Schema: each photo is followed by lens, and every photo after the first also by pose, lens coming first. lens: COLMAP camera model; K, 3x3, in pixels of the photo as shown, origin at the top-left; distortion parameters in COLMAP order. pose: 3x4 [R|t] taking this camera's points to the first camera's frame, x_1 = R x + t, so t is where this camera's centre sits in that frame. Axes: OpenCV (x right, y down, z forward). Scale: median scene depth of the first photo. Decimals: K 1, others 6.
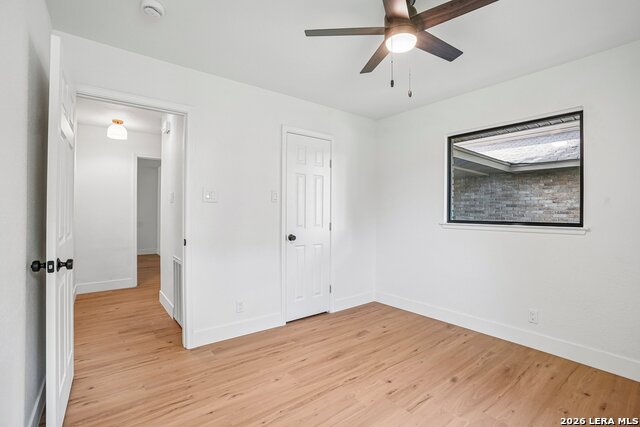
lens RADIAL K [[295.7, 0, 320.9], [0, 295.7, 212.5], [0, 0, 1]] dist [-0.067518, 0.025874]
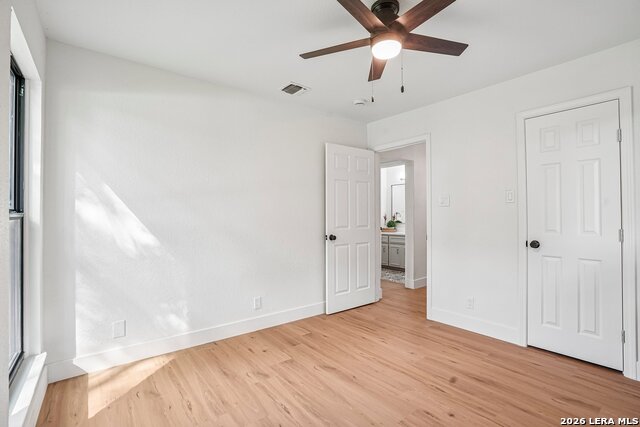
lens RADIAL K [[295.7, 0, 320.9], [0, 295.7, 212.5], [0, 0, 1]] dist [-0.067518, 0.025874]
pose [[0.009446, -0.017928, -0.999795, 0.879380], [0.003988, 0.999832, -0.017891, 0.011020], [0.999947, -0.003818, 0.009516, 0.508567]]
